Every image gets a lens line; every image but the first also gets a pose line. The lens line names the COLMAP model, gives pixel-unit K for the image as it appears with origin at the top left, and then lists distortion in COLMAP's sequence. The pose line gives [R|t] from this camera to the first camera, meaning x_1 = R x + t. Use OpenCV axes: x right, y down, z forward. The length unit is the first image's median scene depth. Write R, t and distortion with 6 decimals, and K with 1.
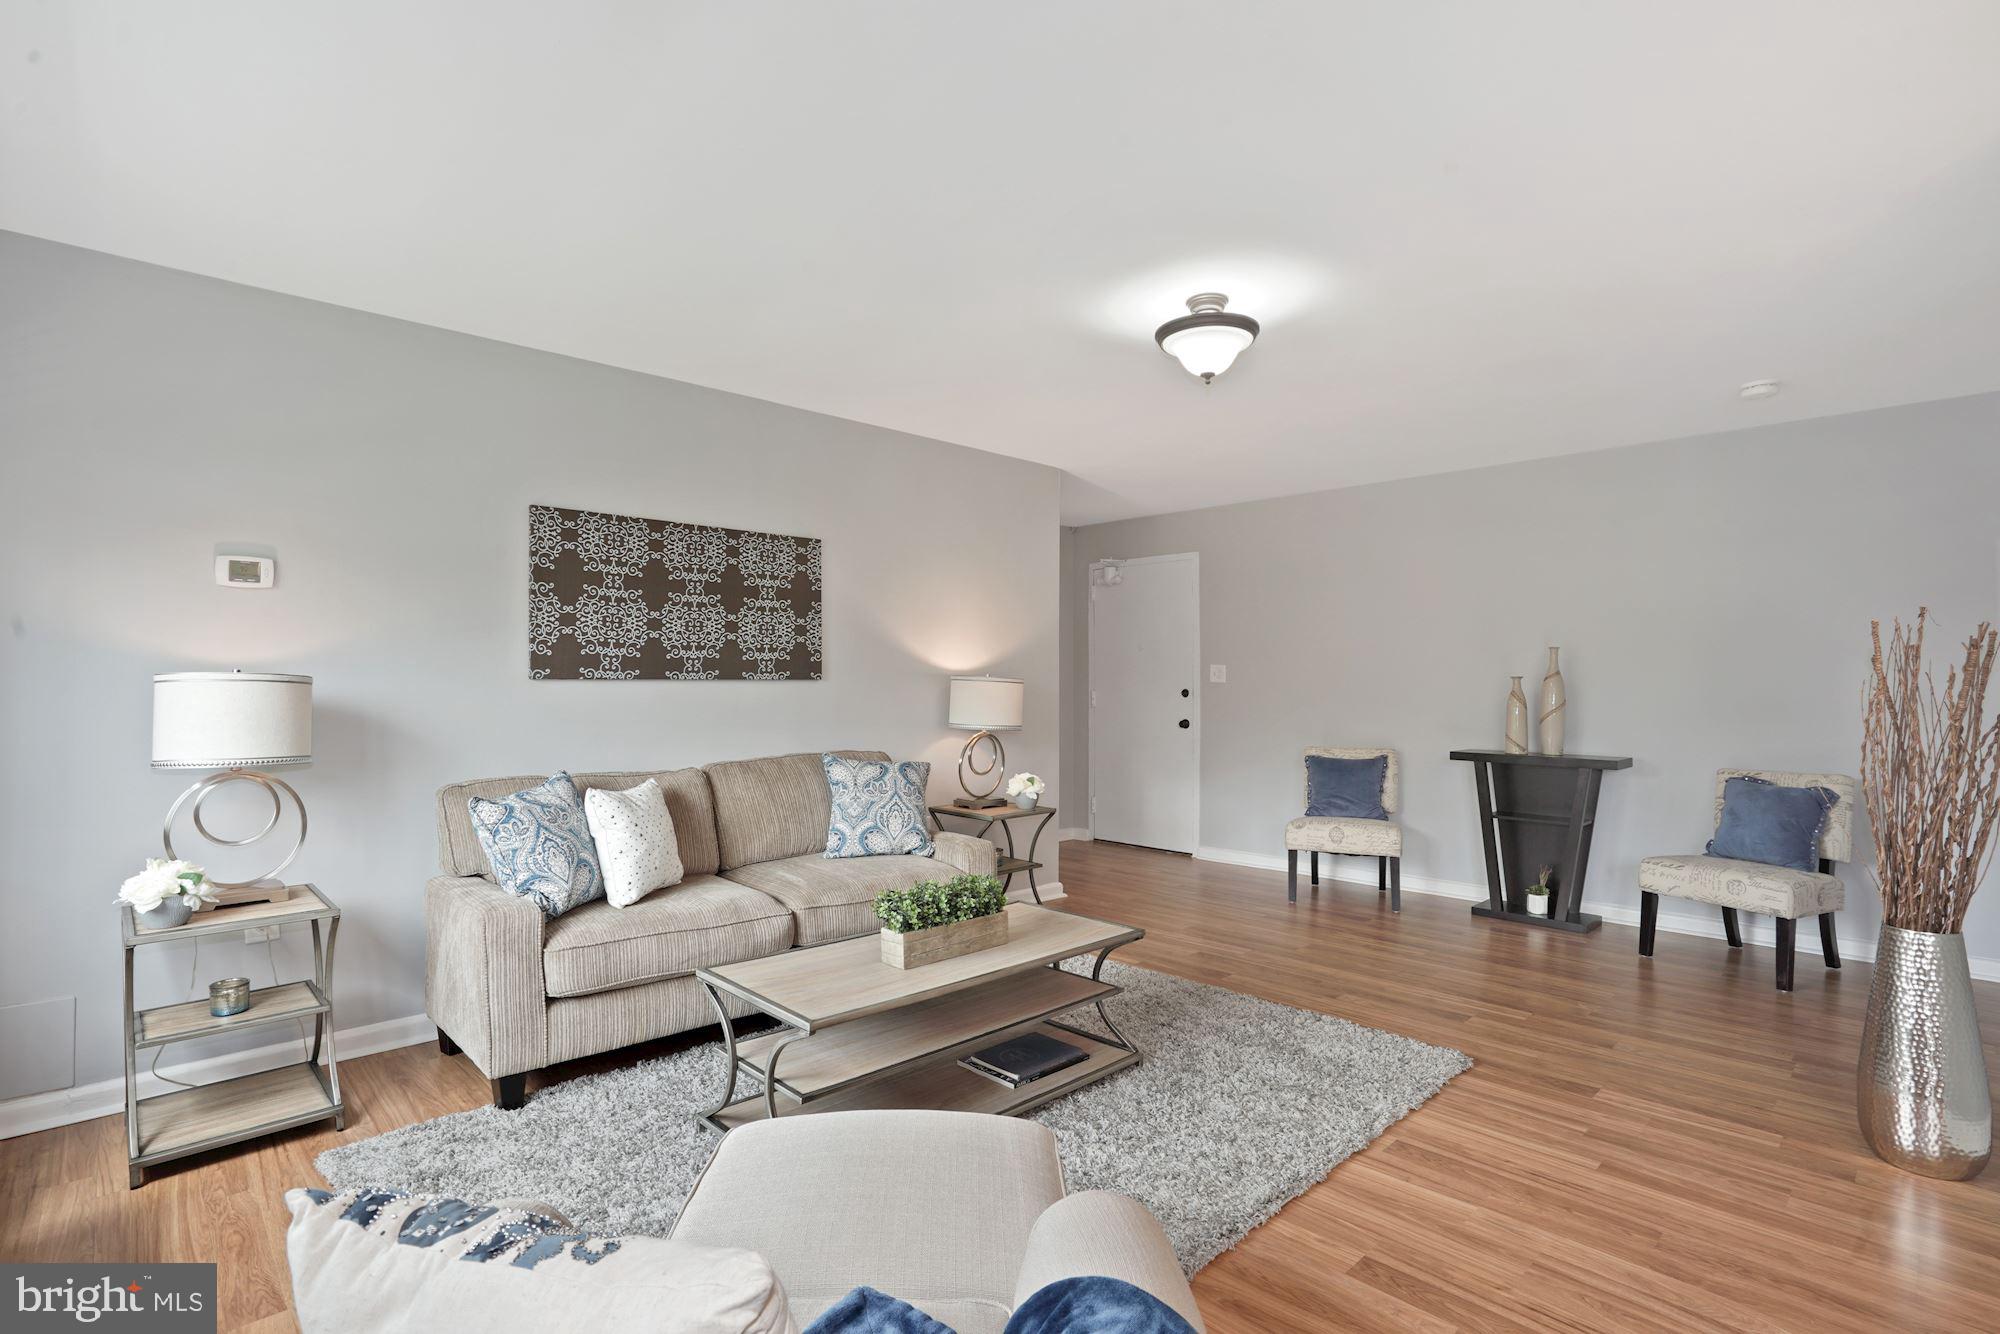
lens RADIAL K [[941.3, 0, 1050.2], [0, 941.3, 665.2], [0, 0, 1]] dist [-0.014374, 0.002580]
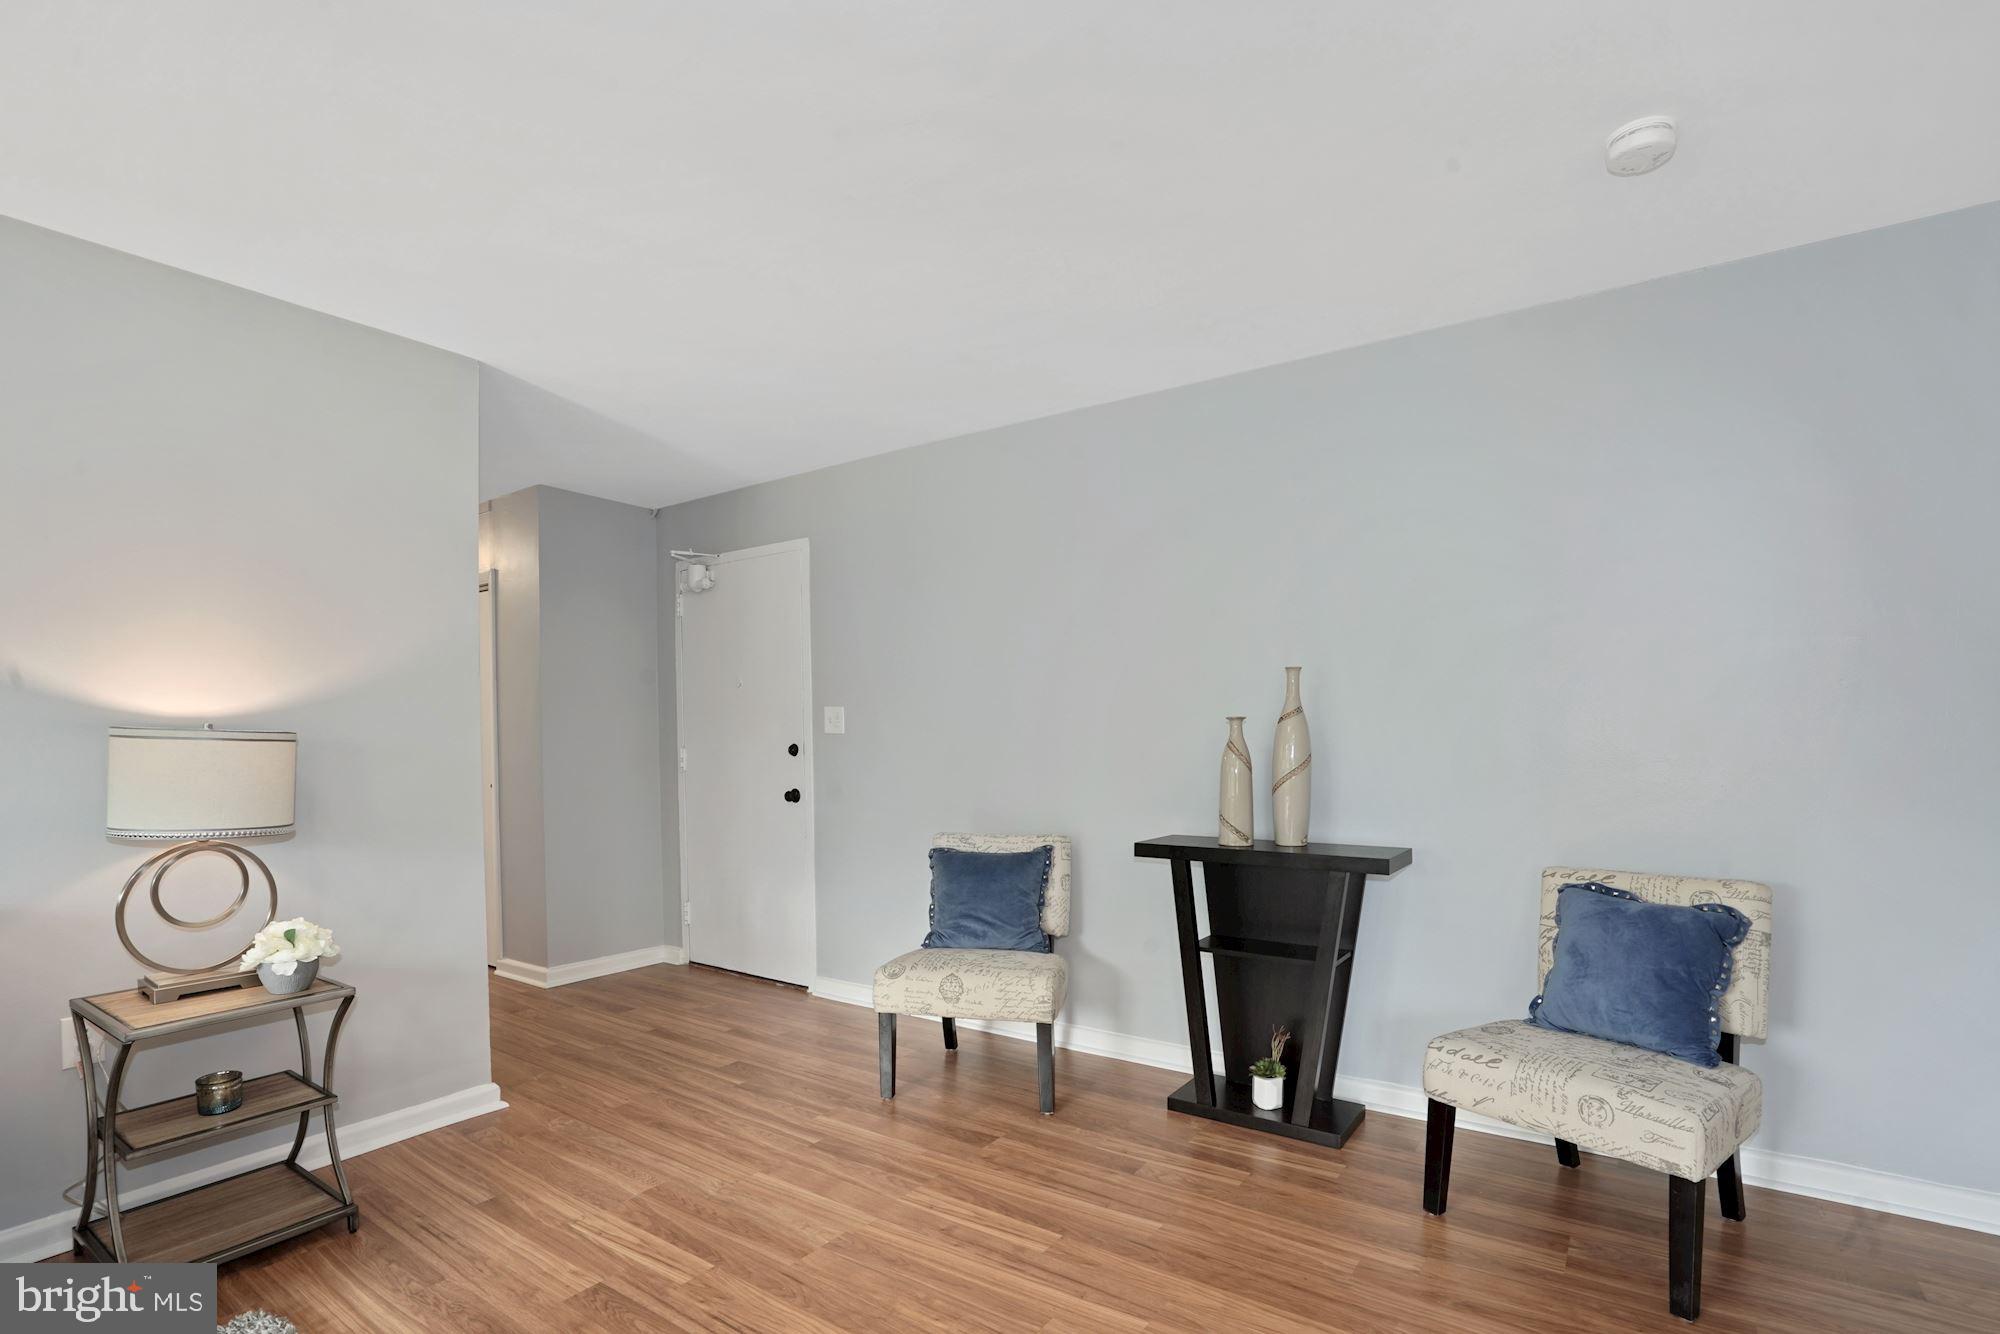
lens RADIAL K [[941.3, 0, 1023.2], [0, 941.3, 736.5], [0, 0, 1]] dist [-0.014374, 0.002580]
pose [[0.985461, -0.013139, 0.169393, 0.259076], [0.009653, 0.999725, 0.021392, 0.009826], [-0.169627, -0.019446, 0.985316, 0.423654]]
